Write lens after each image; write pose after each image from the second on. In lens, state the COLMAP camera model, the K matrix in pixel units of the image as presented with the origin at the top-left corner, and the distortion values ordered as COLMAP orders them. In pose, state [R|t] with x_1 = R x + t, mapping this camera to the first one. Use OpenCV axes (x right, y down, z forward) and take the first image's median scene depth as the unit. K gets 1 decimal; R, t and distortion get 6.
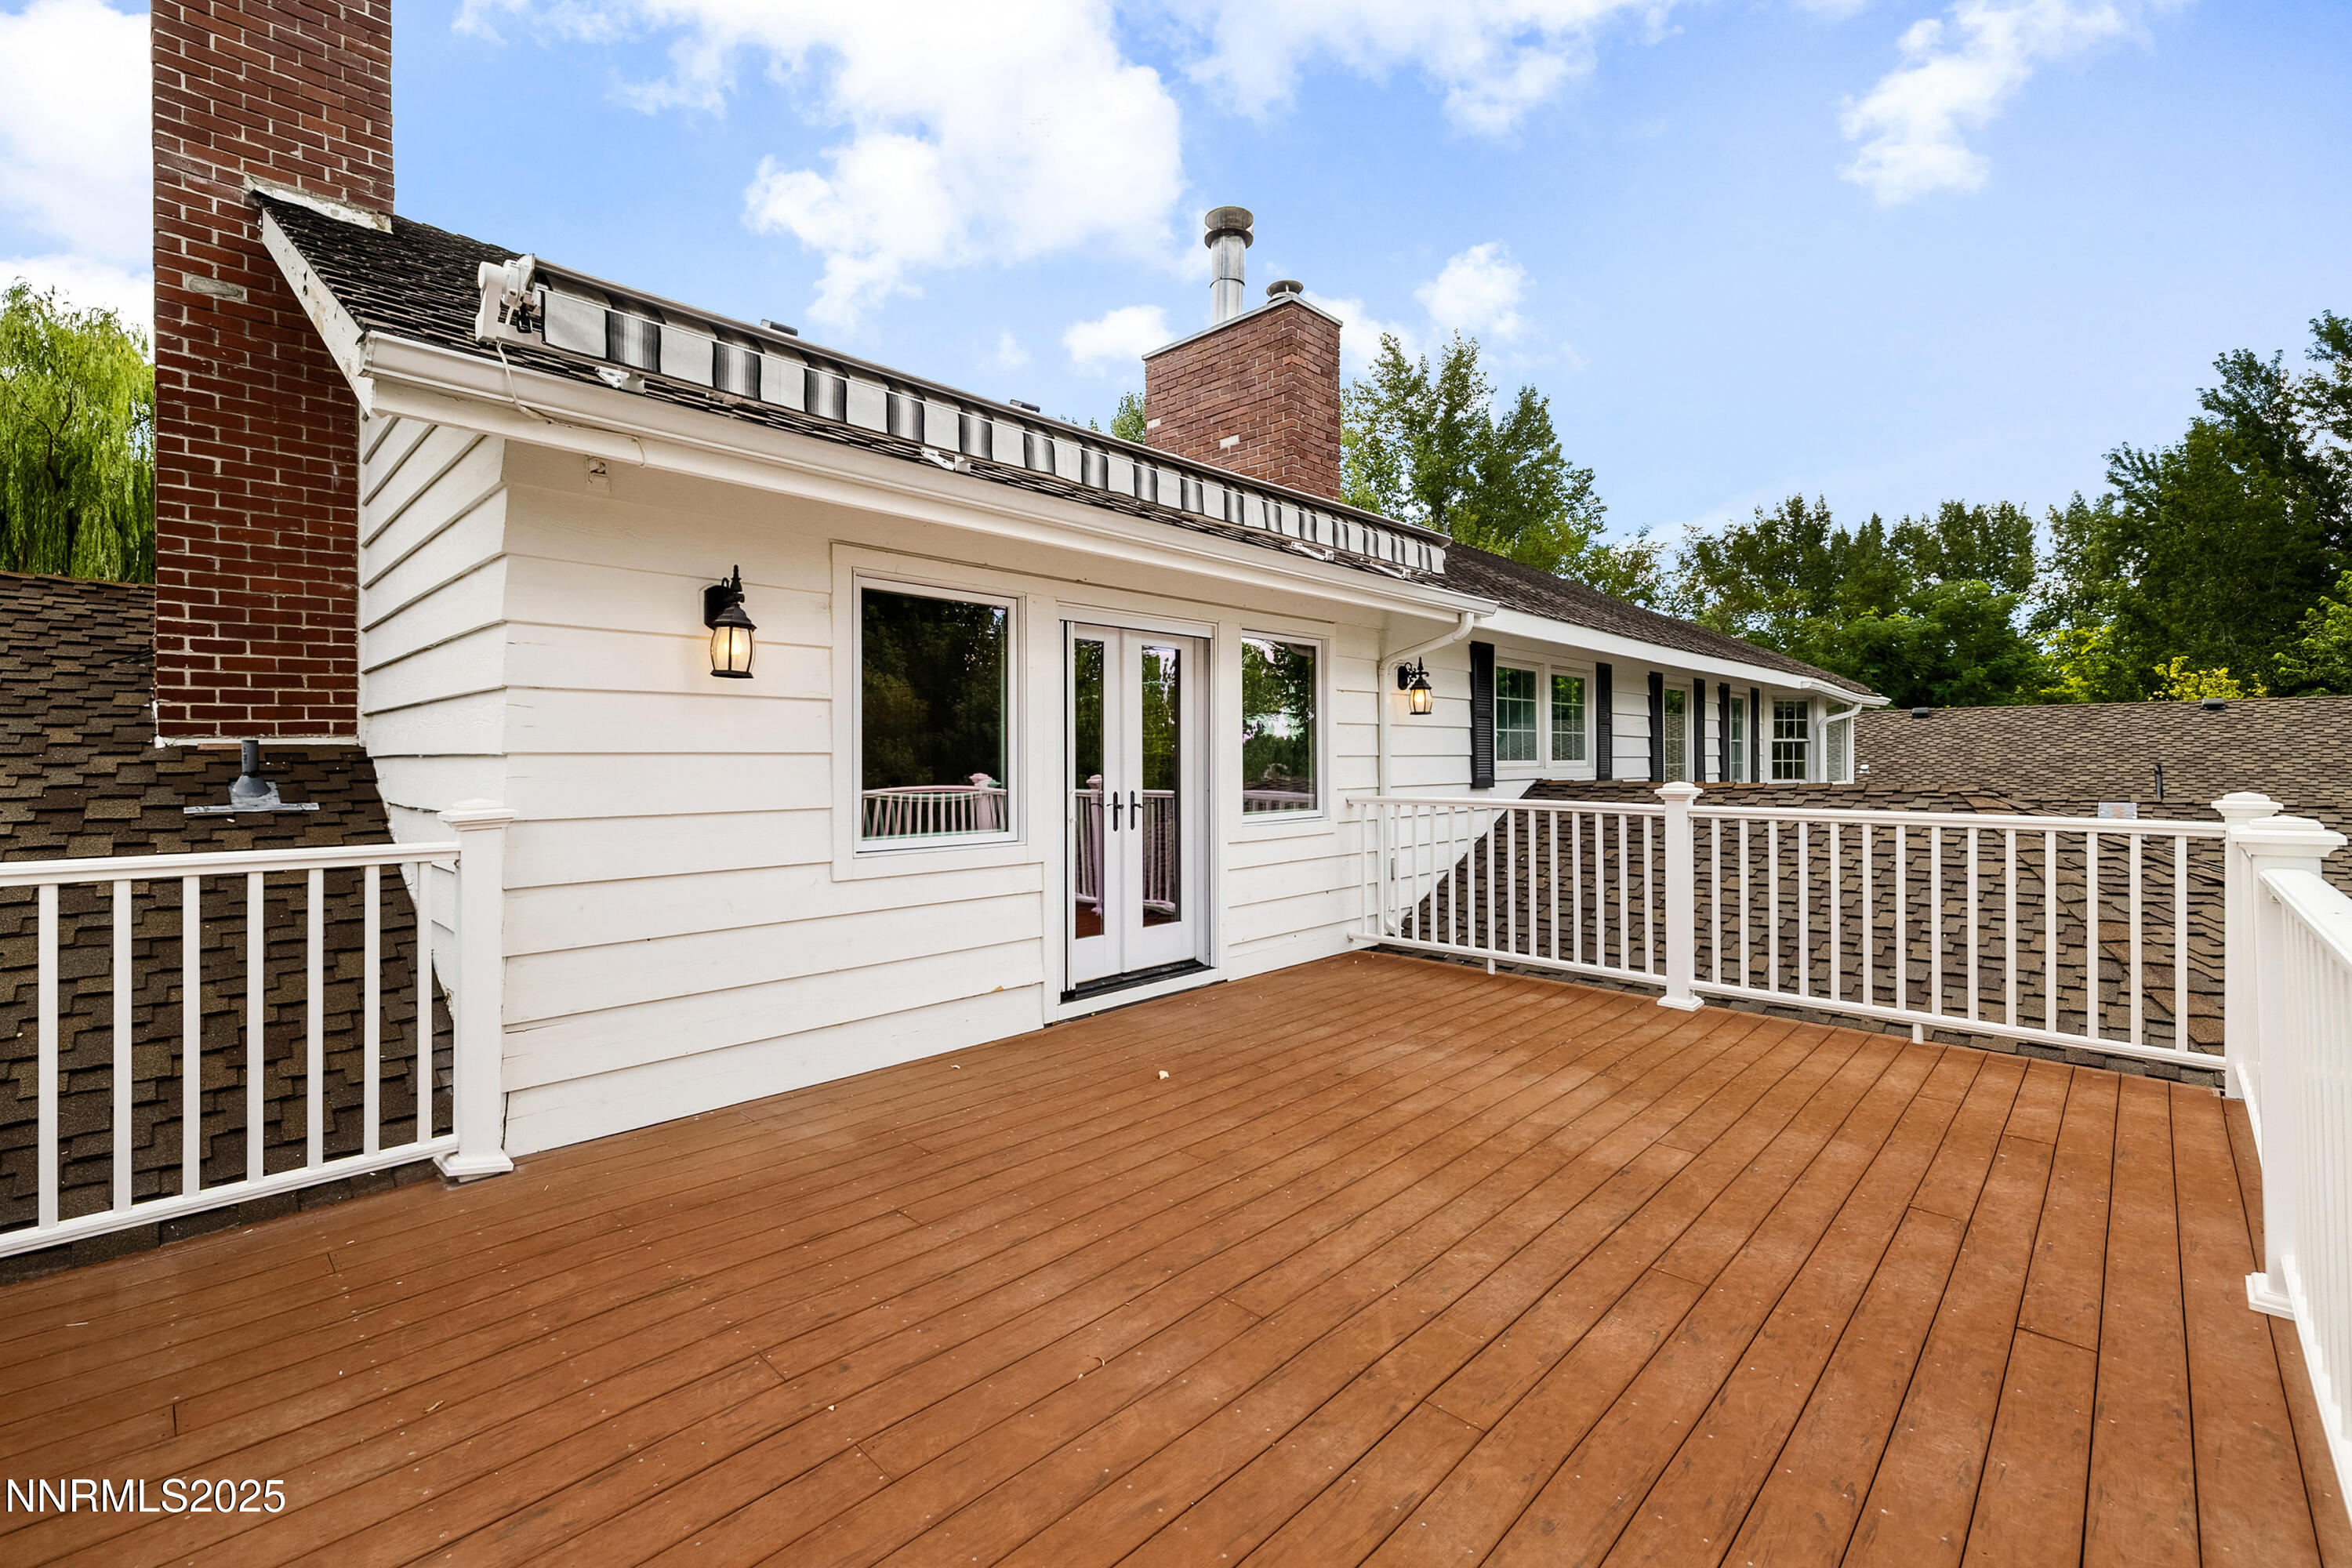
lens RADIAL K [[995.9, 0, 1177.0], [0, 995.9, 769.3], [0, 0, 1]] dist [0.014034, 0.000557]
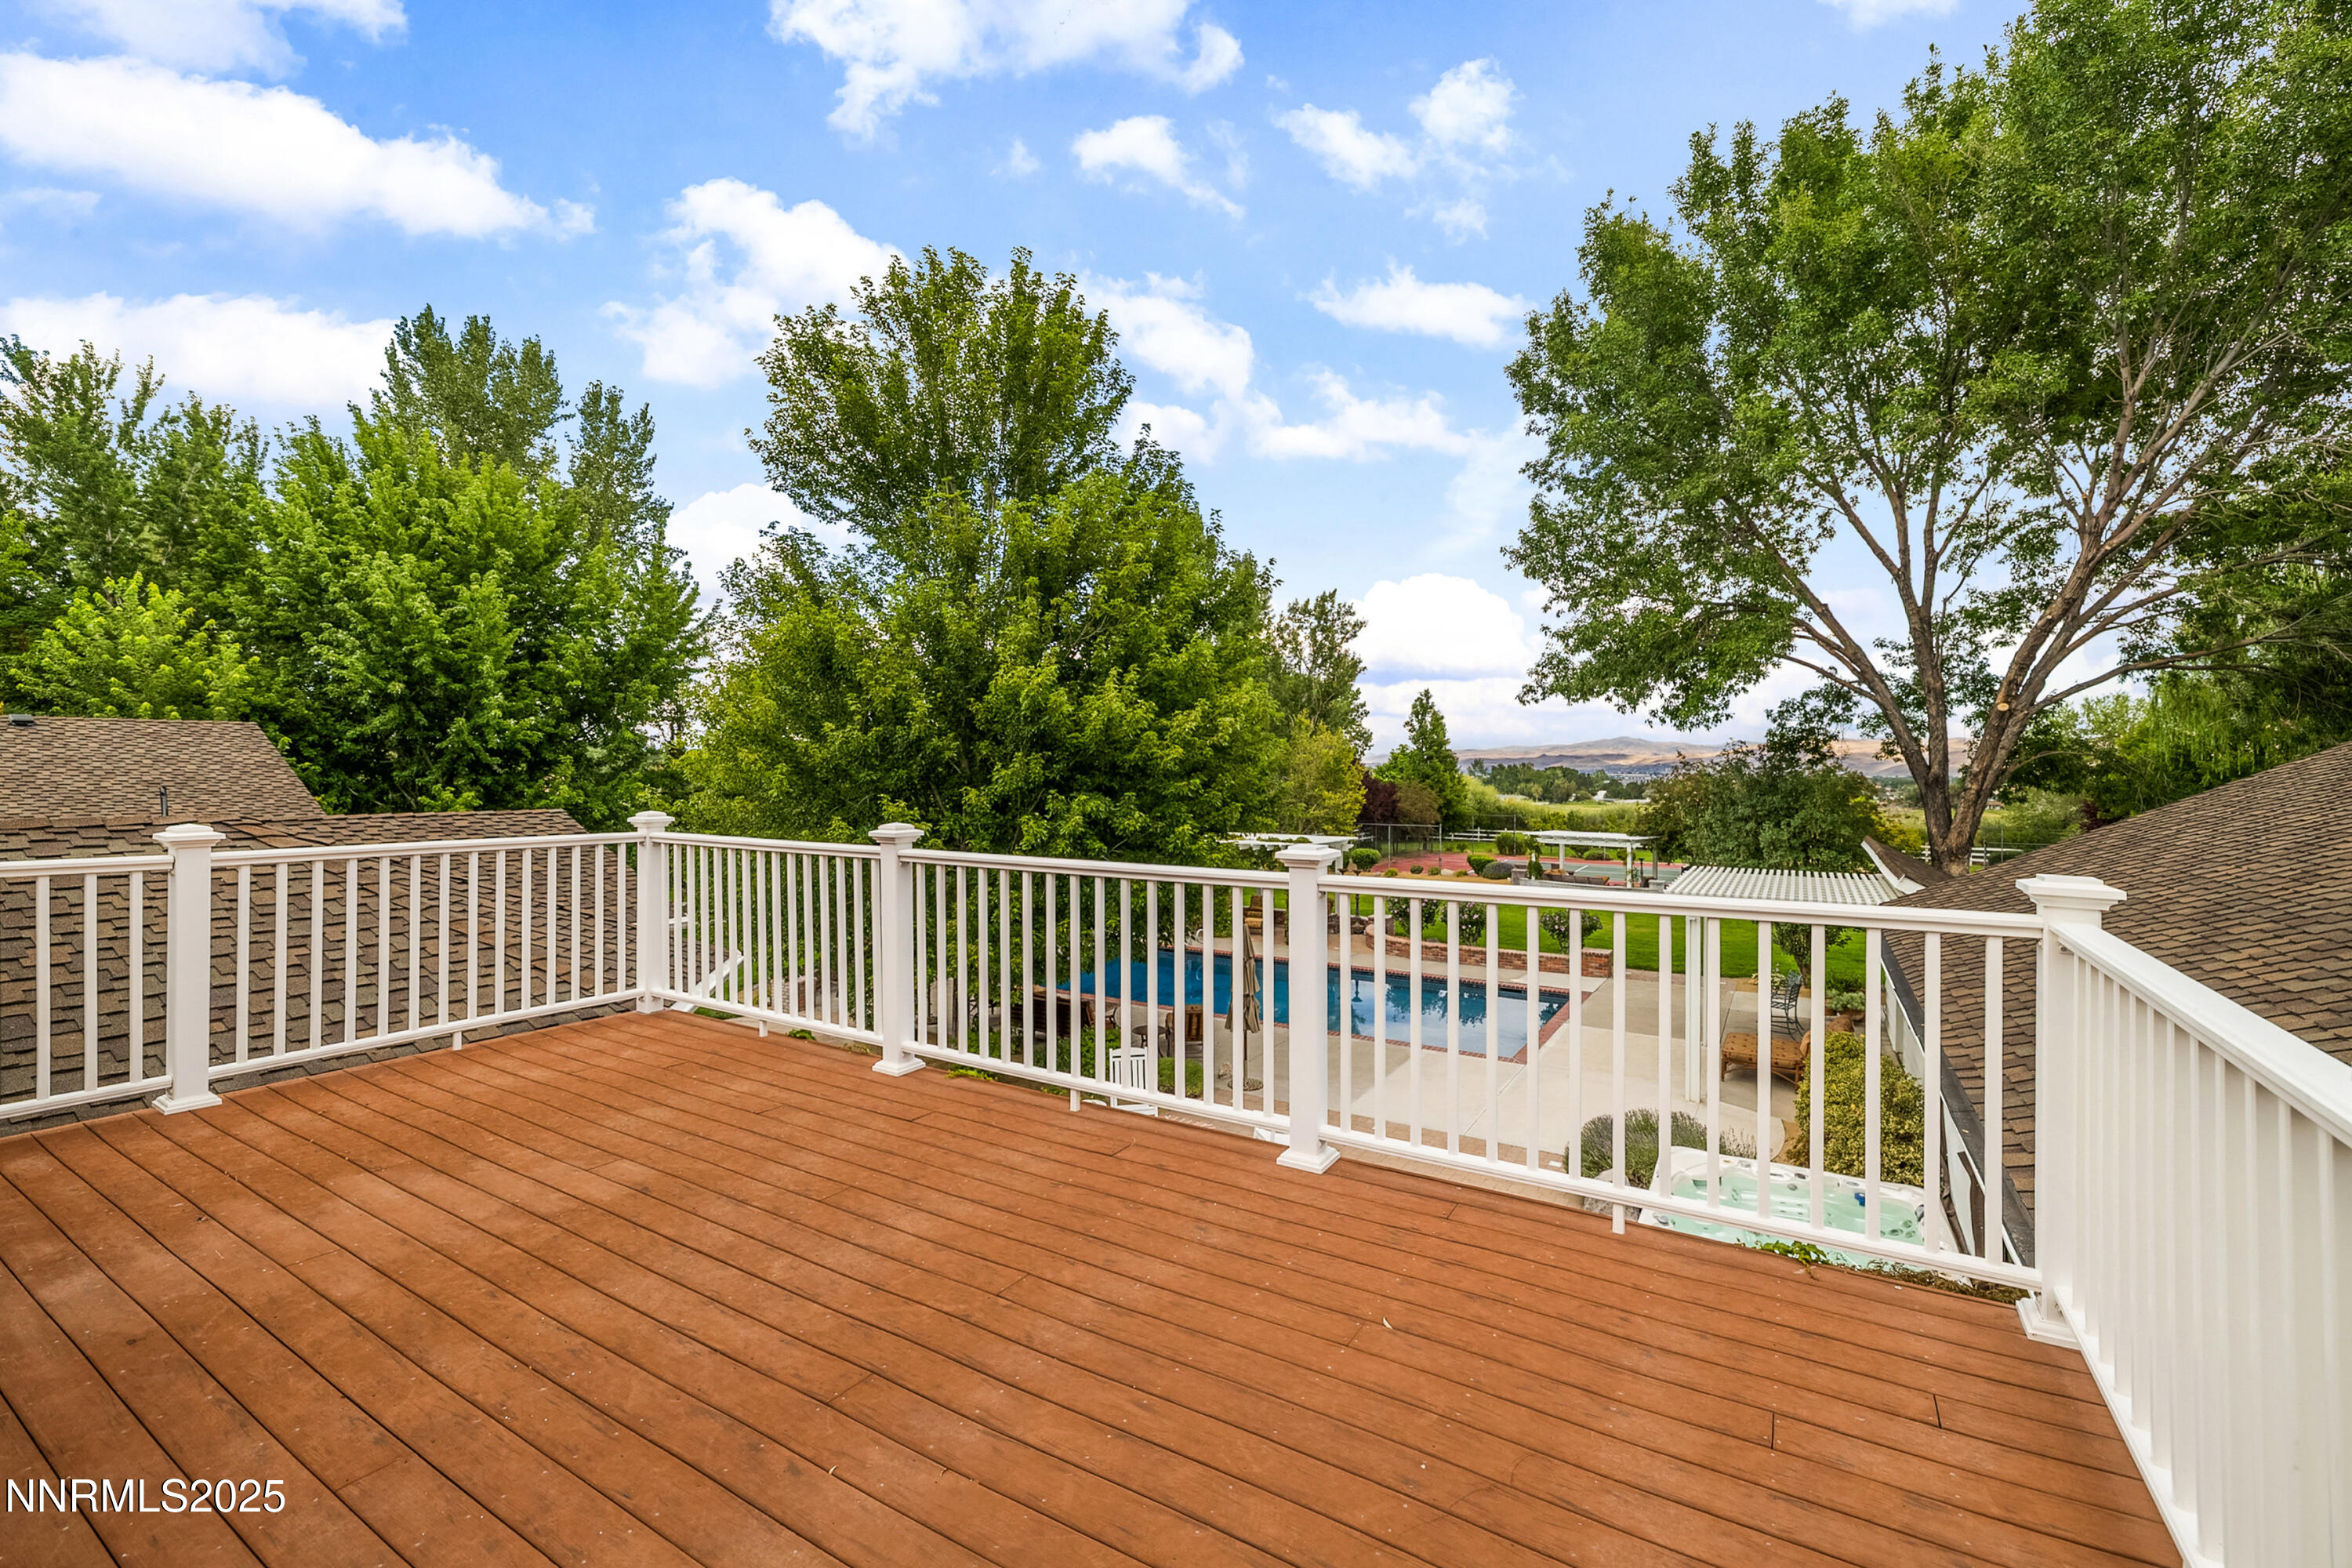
lens RADIAL K [[995.9, 0, 1174.6], [0, 995.9, 774.4], [0, 0, 1]] dist [0.014034, 0.000557]
pose [[-0.205931, 0.002333, 0.978564, -0.712465], [0.006454, 0.999979, -0.001026, -0.025958], [-0.978545, 0.006104, -0.205942, 0.693632]]
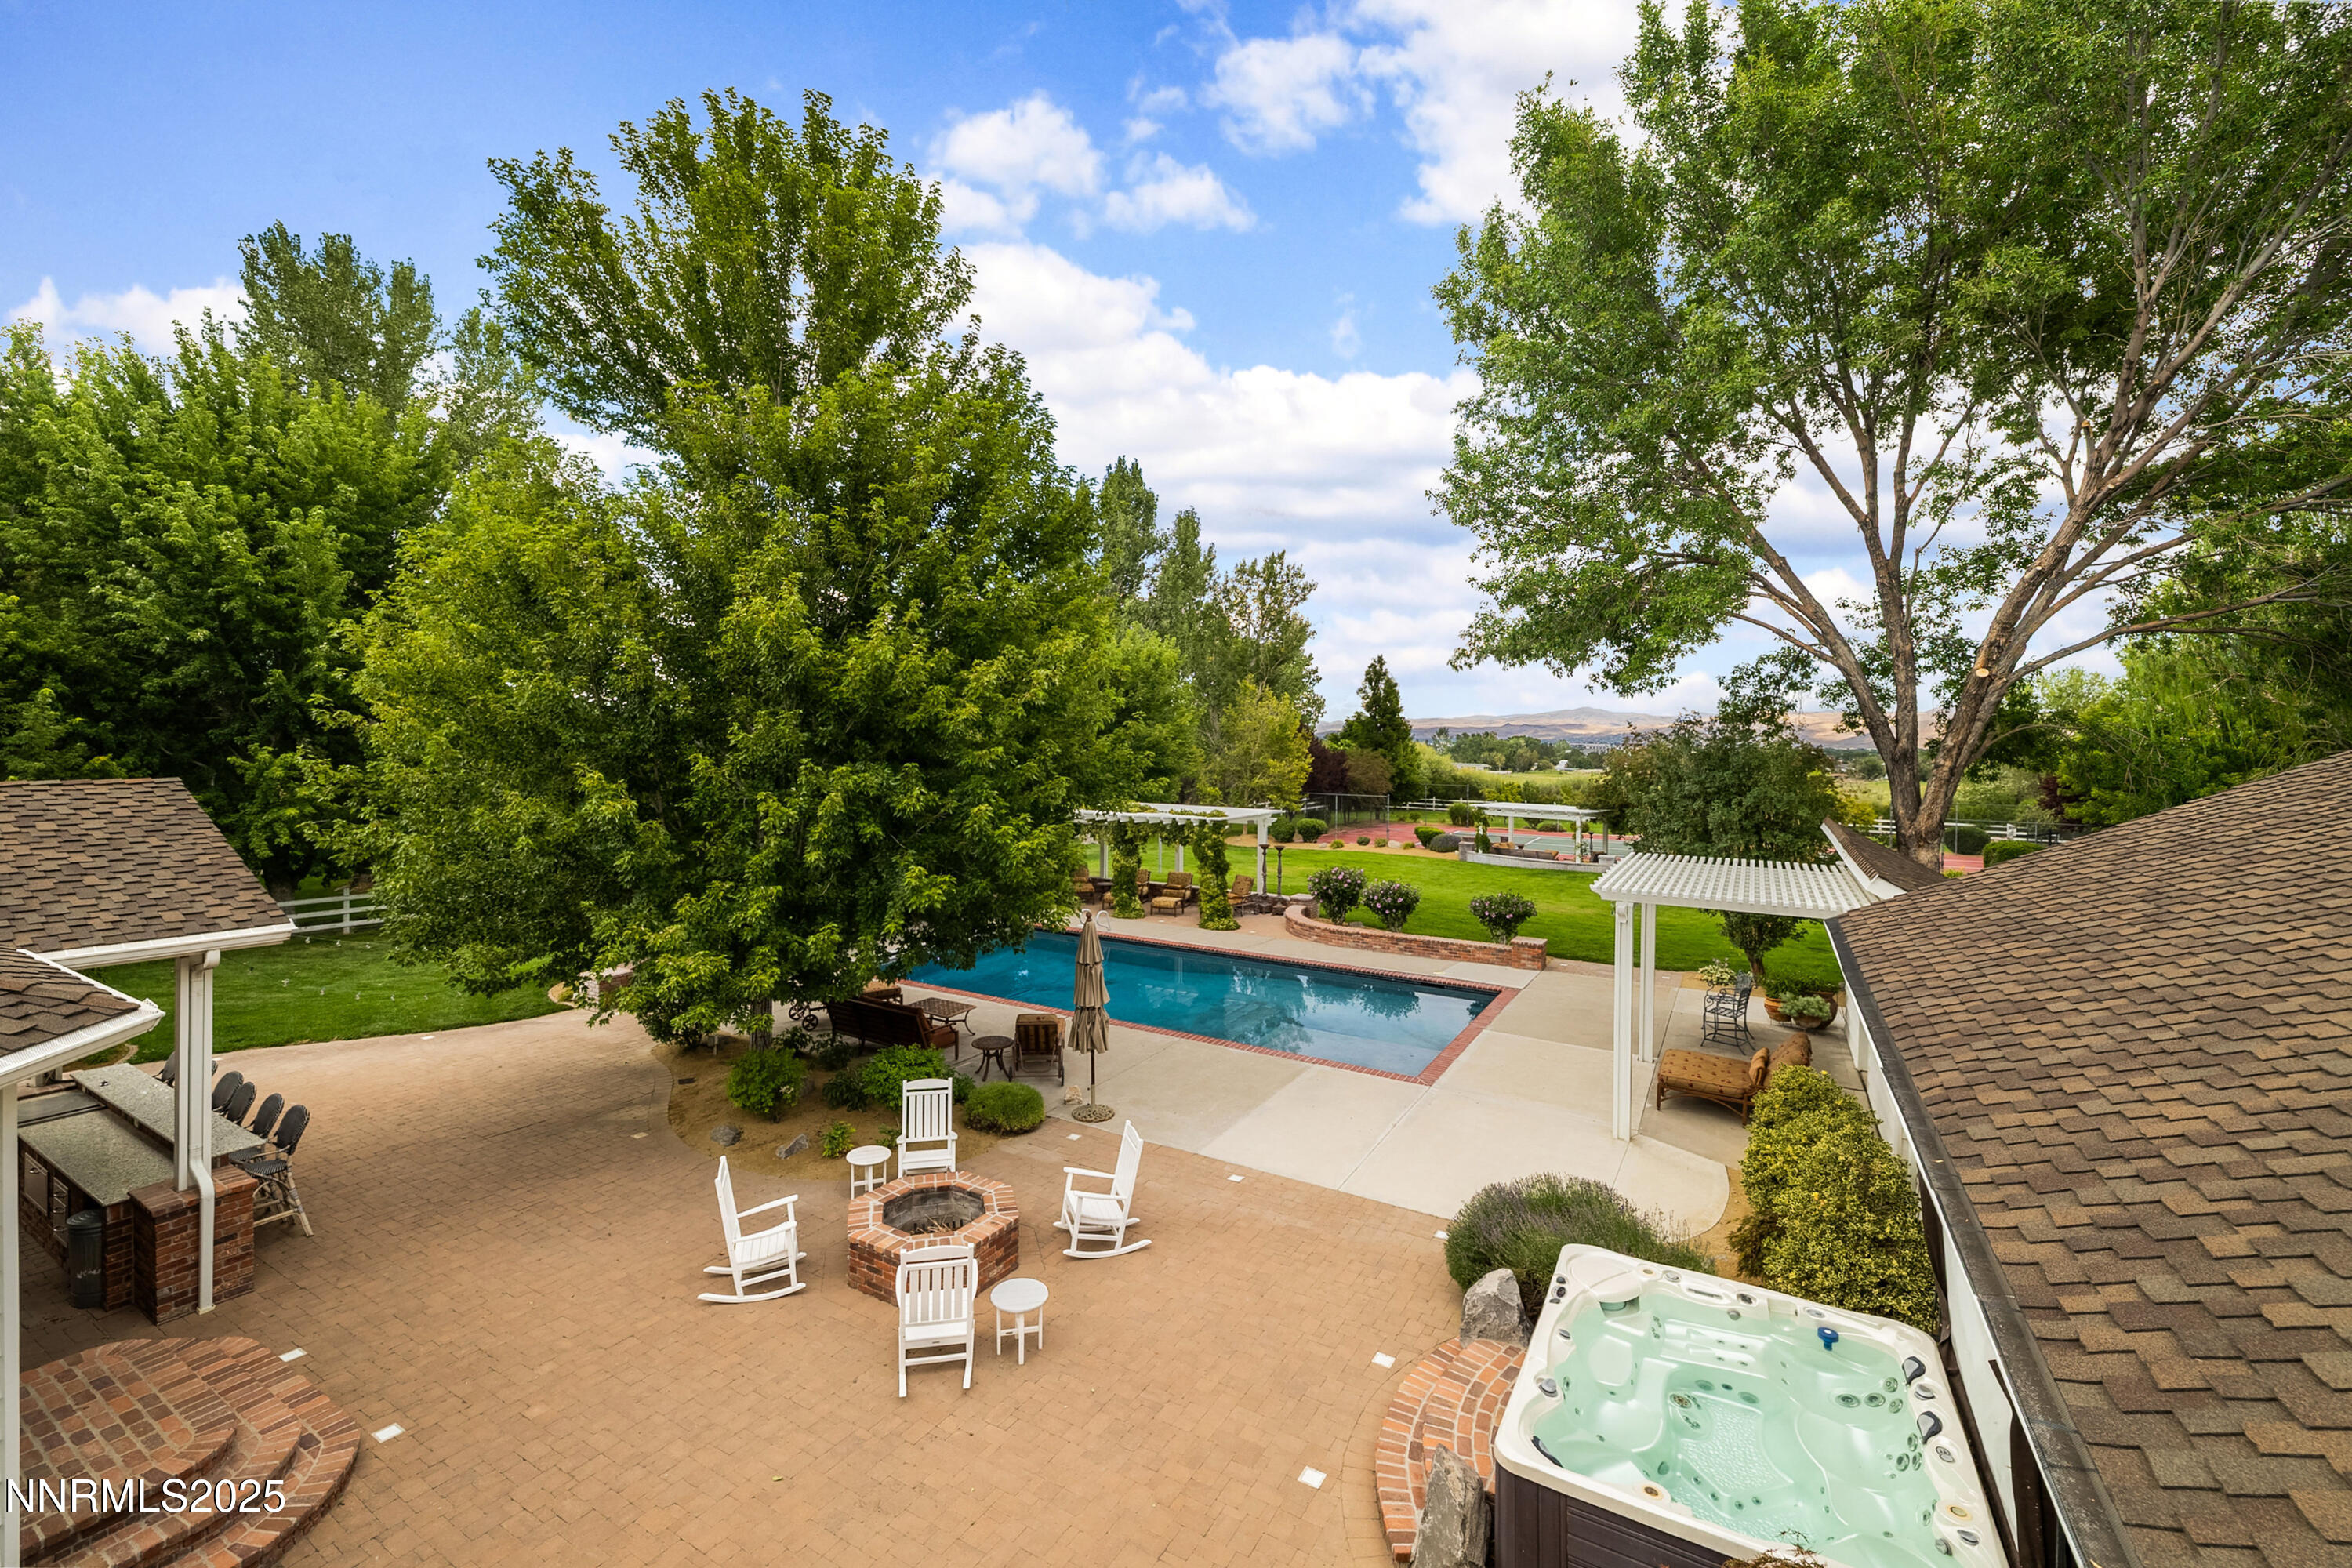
lens RADIAL K [[995.9, 0, 1155.3], [0, 995.9, 744.5], [0, 0, 1]] dist [0.014034, 0.000557]
pose [[-0.223944, -0.003835, 0.974595, -0.640073], [-0.003336, 0.999989, 0.003168, -0.026230], [-0.974596, -0.002542, -0.223954, 0.622826]]
